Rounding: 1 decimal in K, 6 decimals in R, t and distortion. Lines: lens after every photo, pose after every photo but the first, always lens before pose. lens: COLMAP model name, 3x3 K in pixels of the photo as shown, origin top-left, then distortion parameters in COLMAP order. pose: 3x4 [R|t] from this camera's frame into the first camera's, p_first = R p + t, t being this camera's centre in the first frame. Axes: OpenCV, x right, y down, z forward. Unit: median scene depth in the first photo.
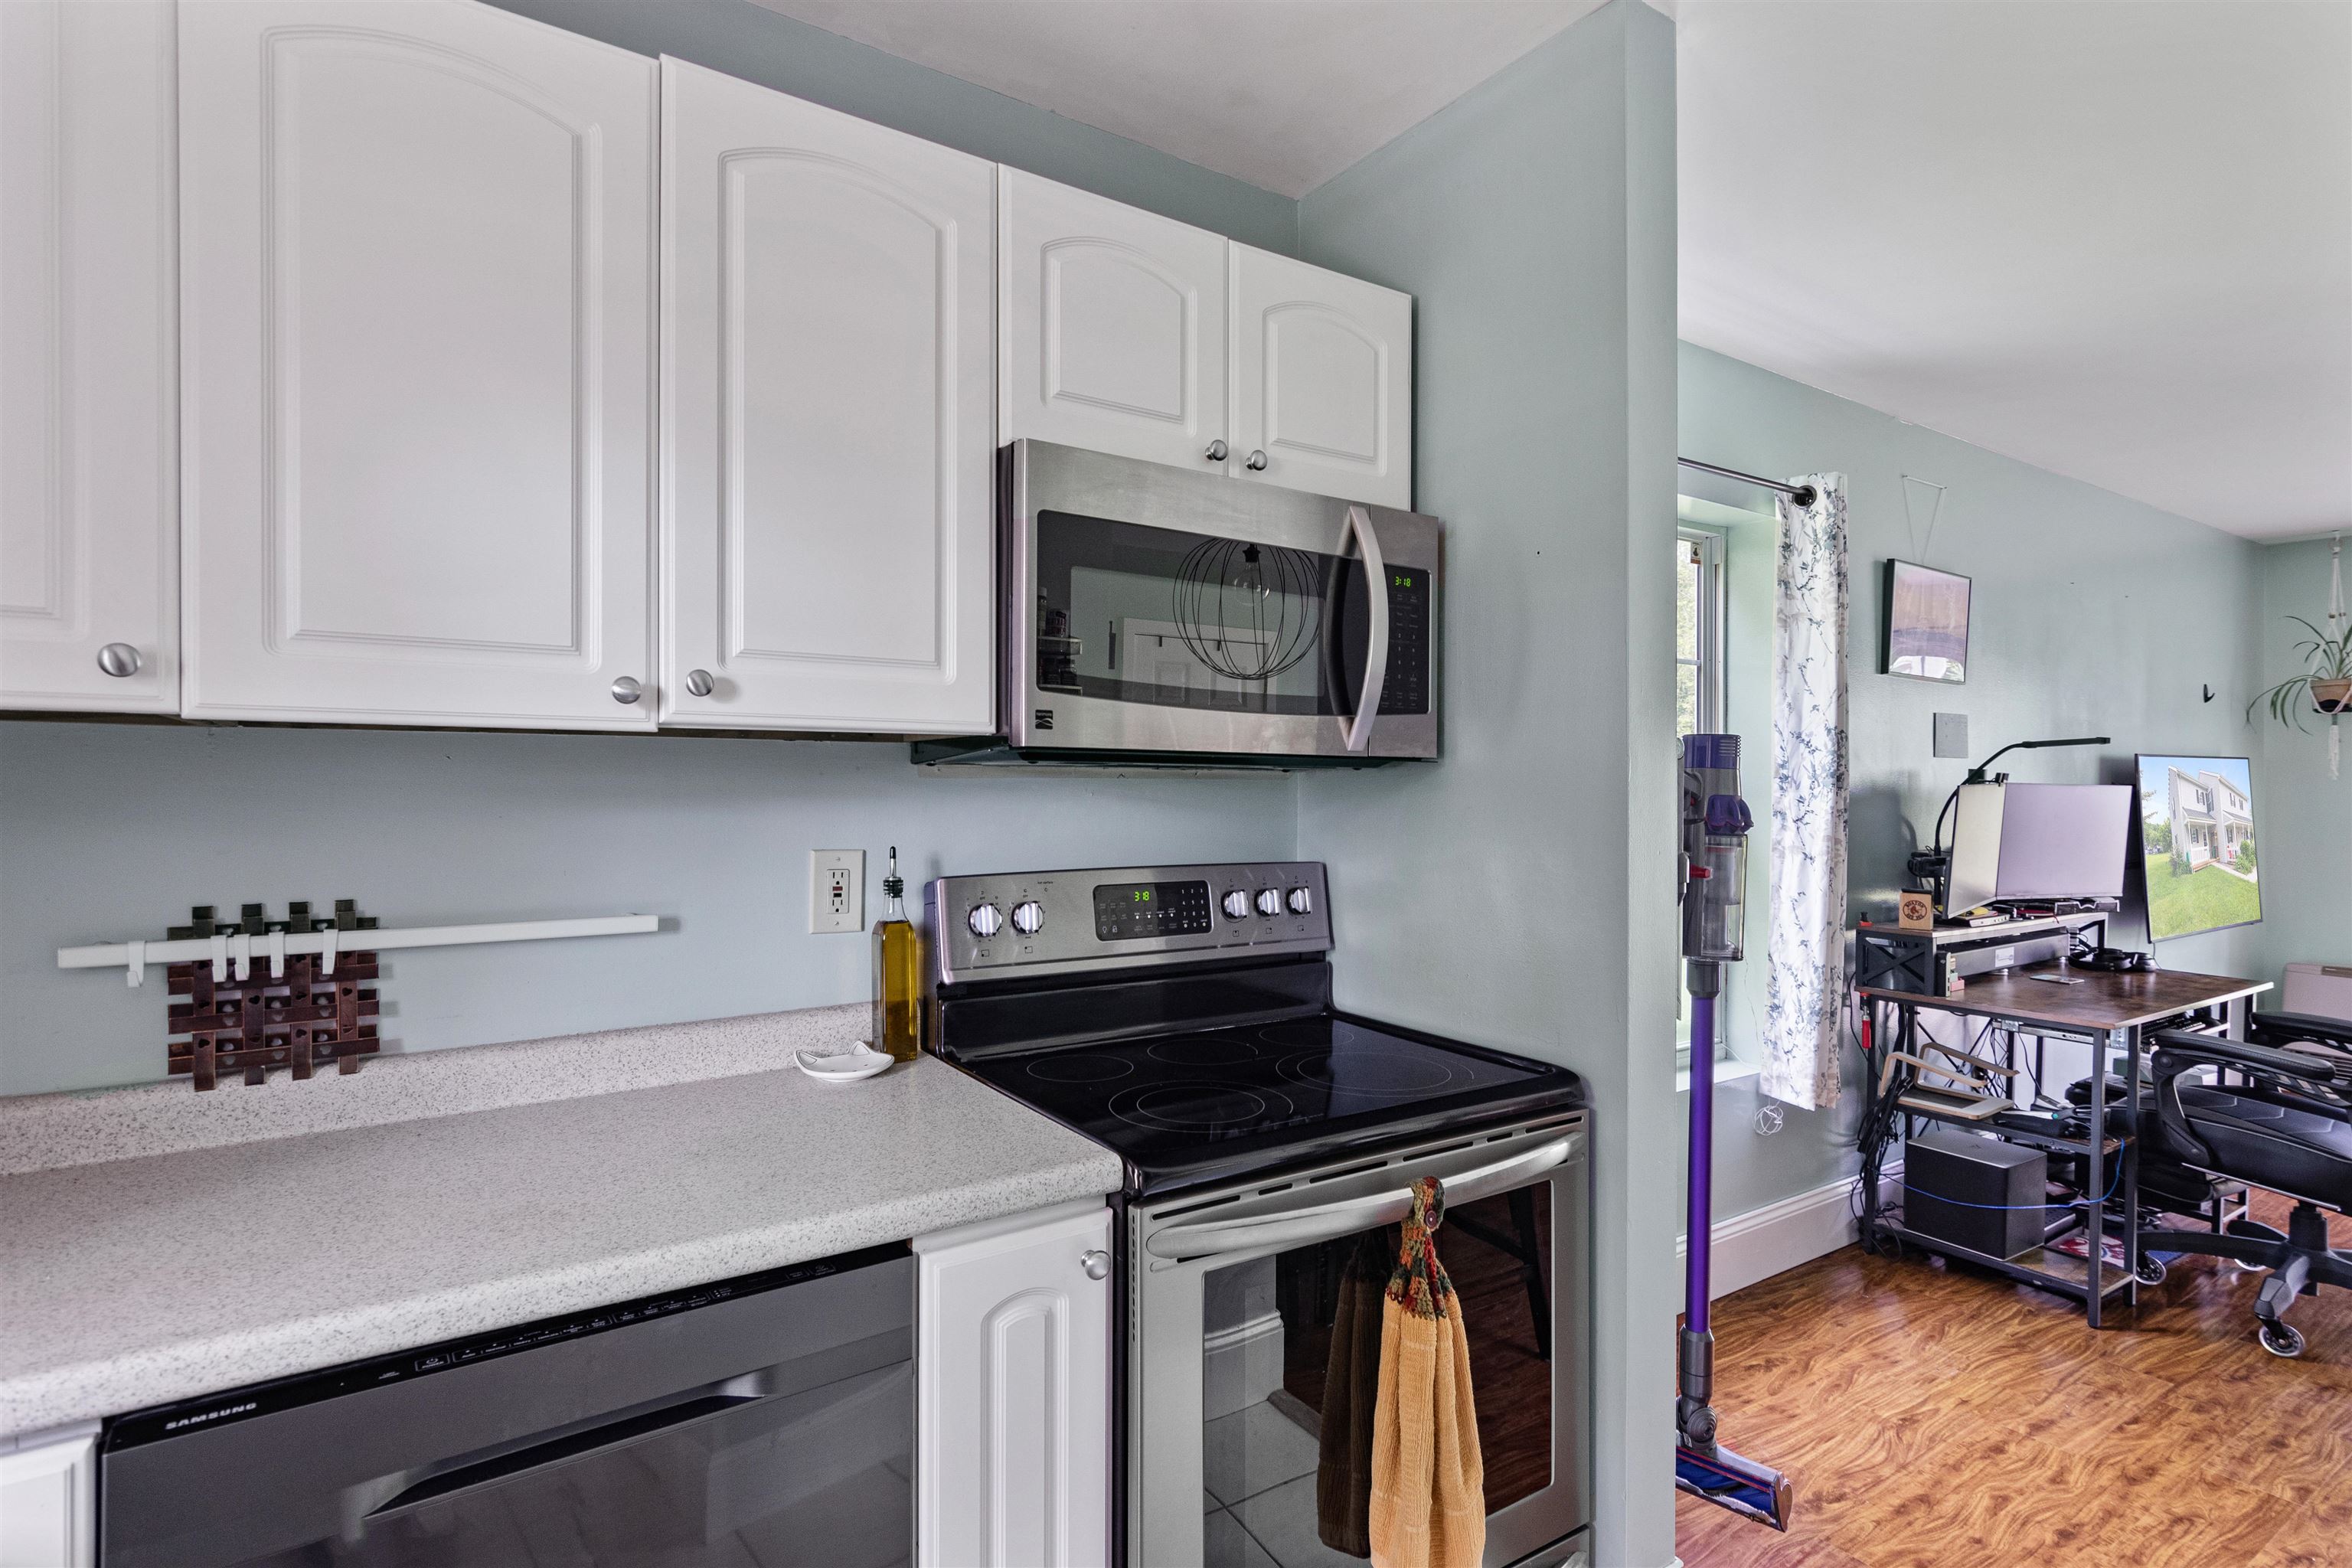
lens RADIAL K [[1146.9, 0, 1175.6], [0, 1146.9, 789.0], [0, 0, 1]] dist [0.003843, 0.000756]
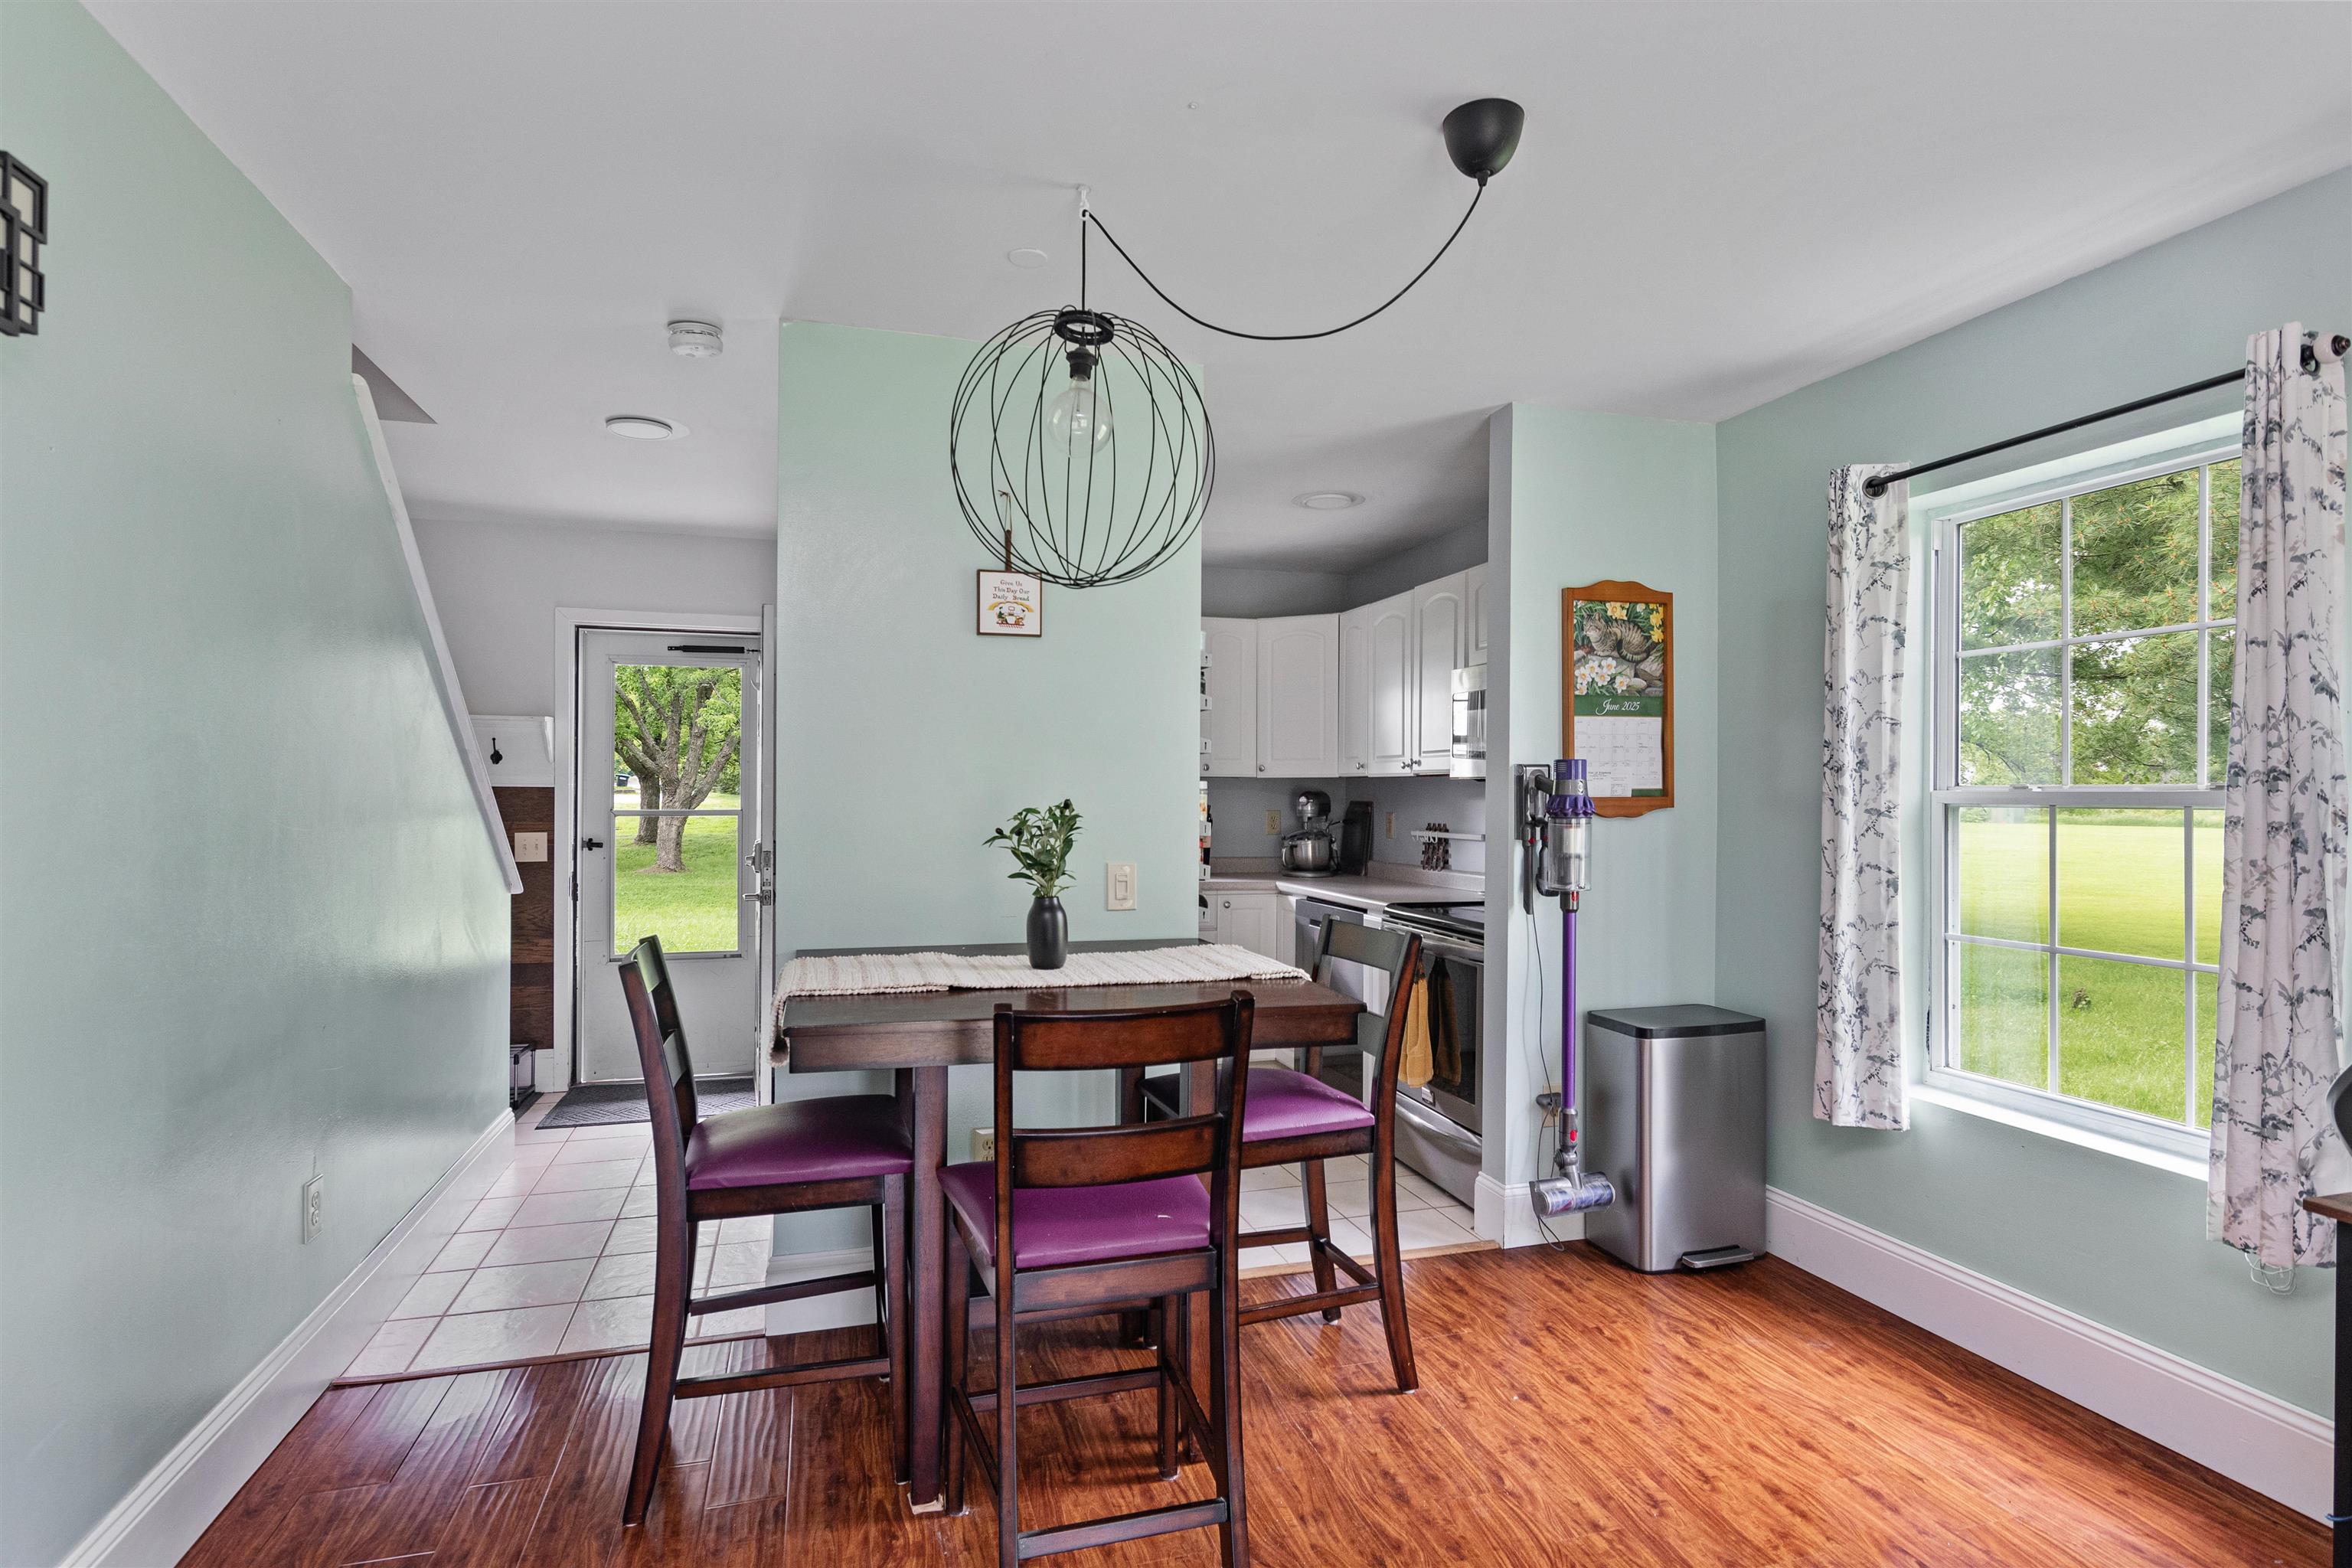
lens RADIAL K [[1183.7, 0, 1188.1], [0, 1183.7, 792.1], [0, 0, 1]] dist [-0.003506, -0.001814]
pose [[-0.271461, -0.003234, -0.962444, 1.970708], [-0.007464, 0.999971, -0.001255, 0.006278], [0.962420, 0.006843, -0.271478, 0.799843]]
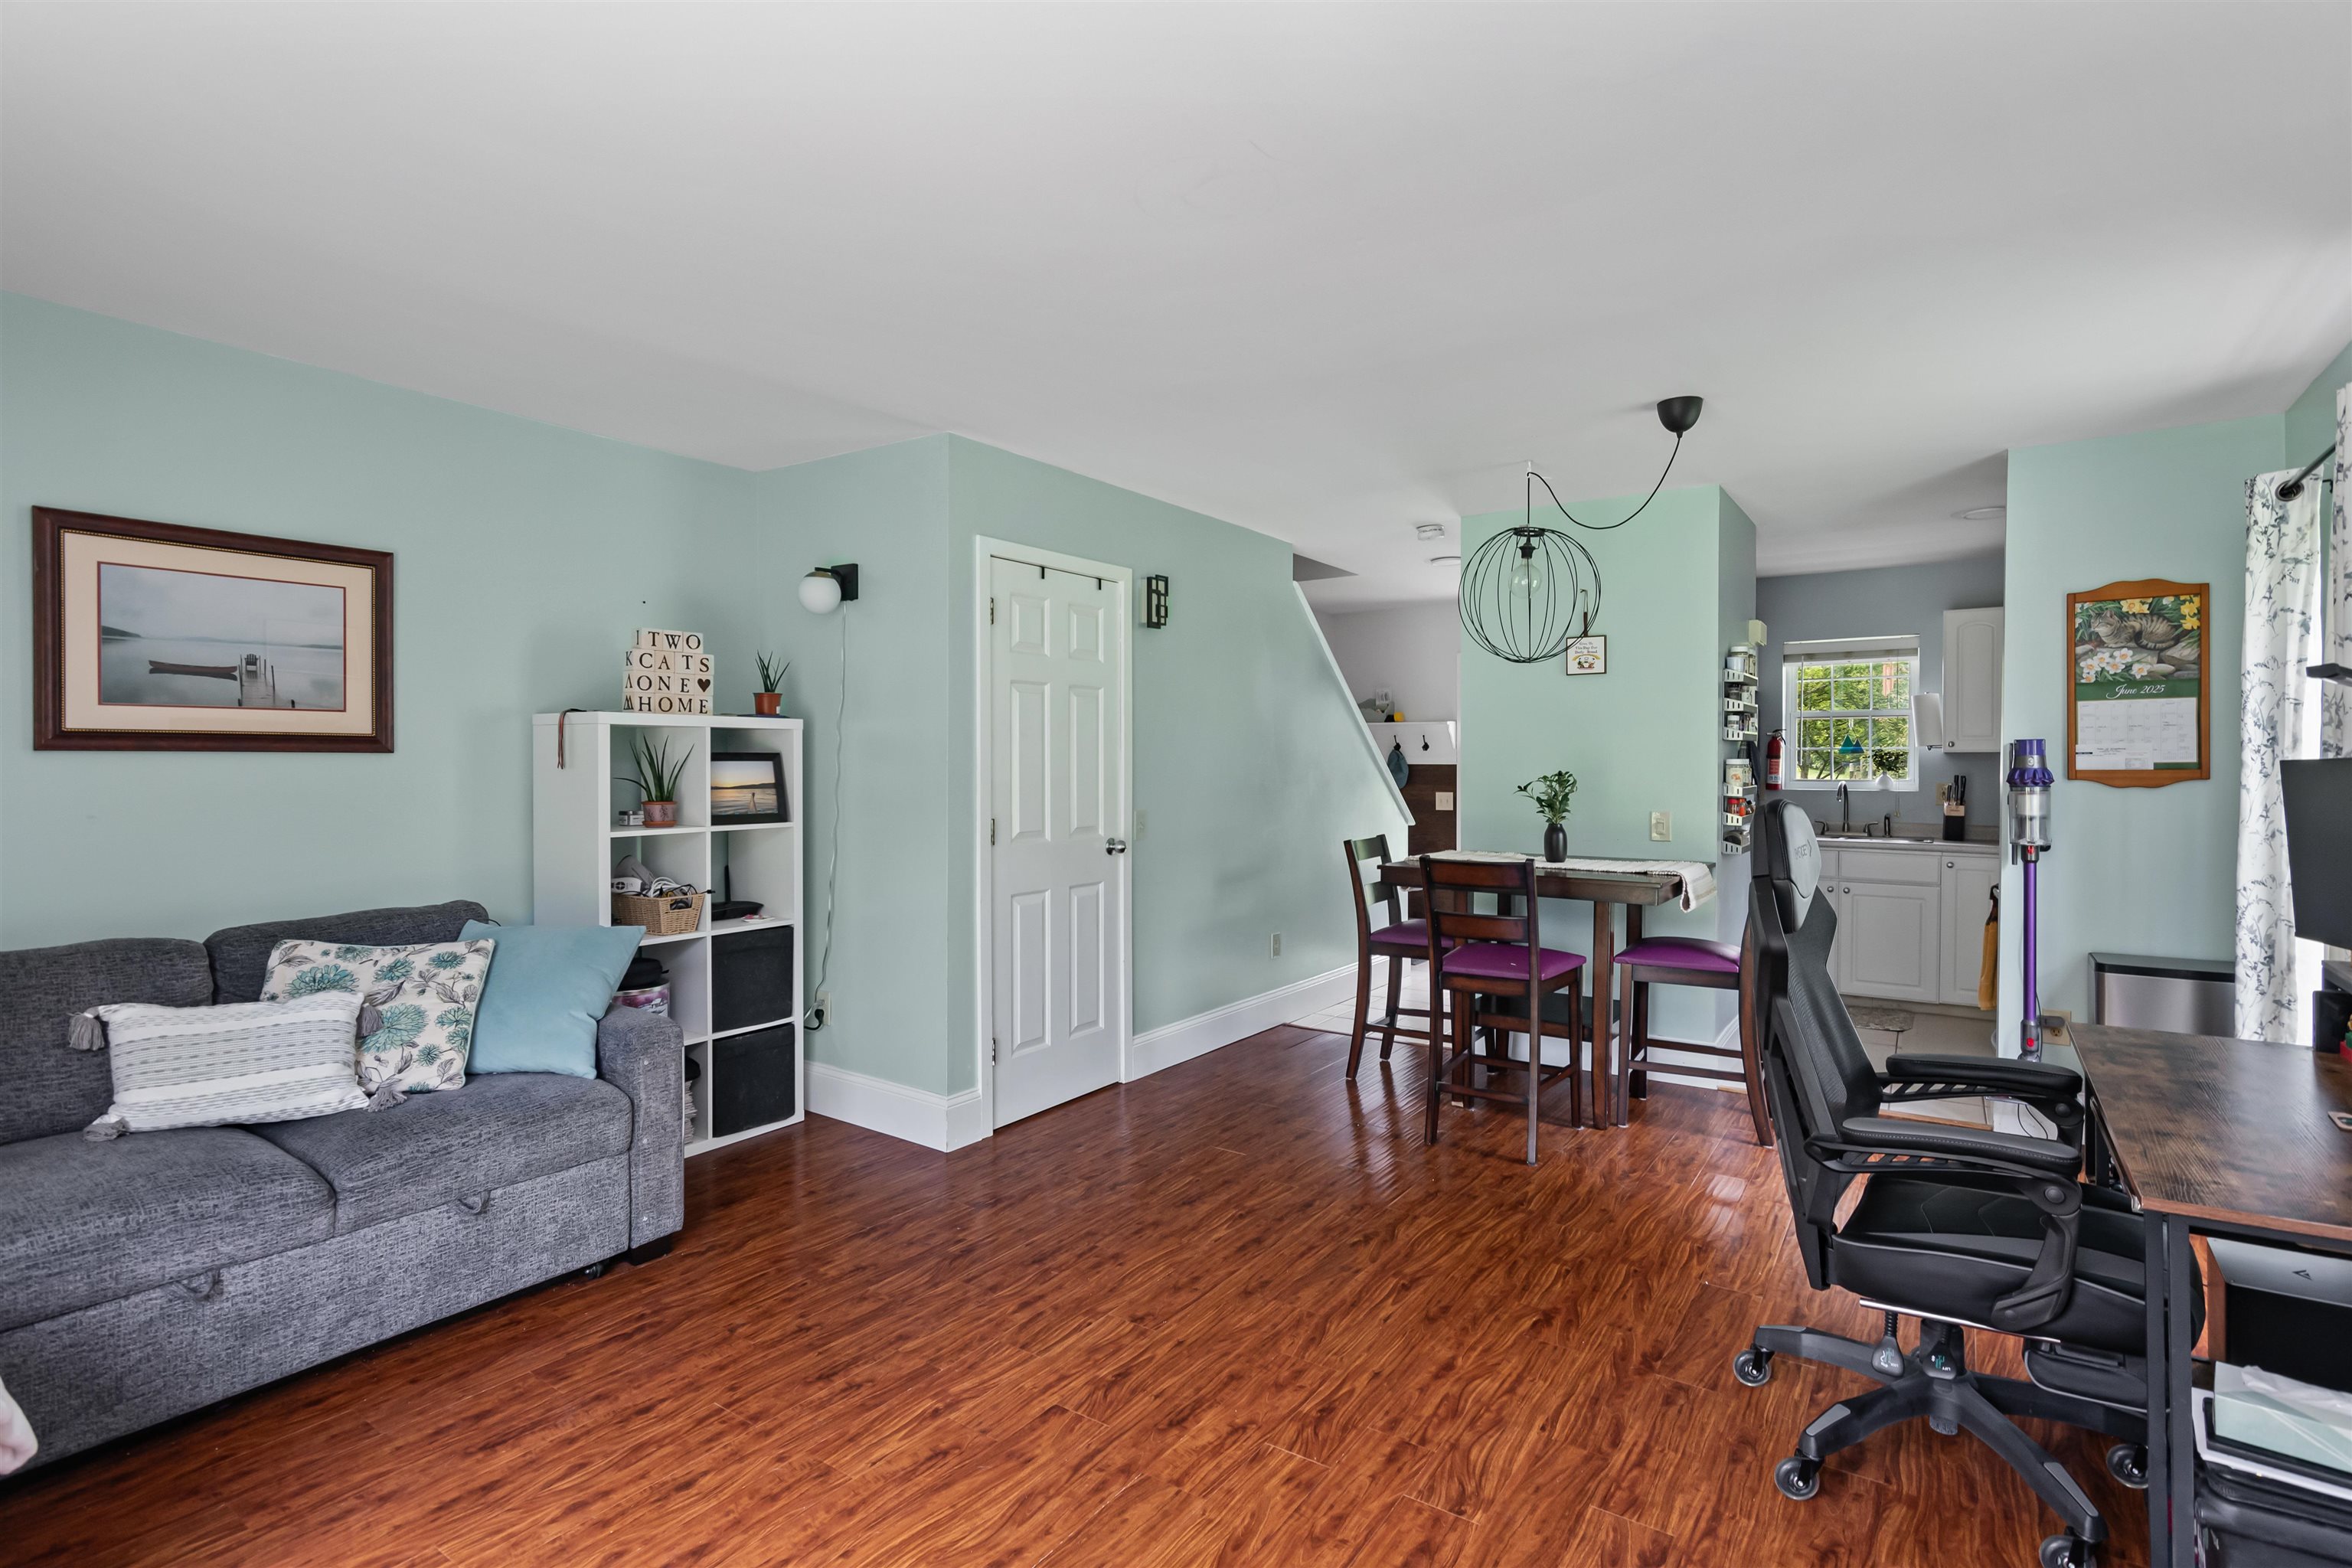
lens RADIAL K [[1146.9, 0, 1181.5], [0, 1146.9, 773.1], [0, 0, 1]] dist [0.003843, 0.000756]
pose [[-0.916131, 0.001071, -0.400877, 2.343007], [-0.002979, 0.999951, 0.009478, -0.000778], [0.400868, 0.009877, -0.916083, 1.989567]]
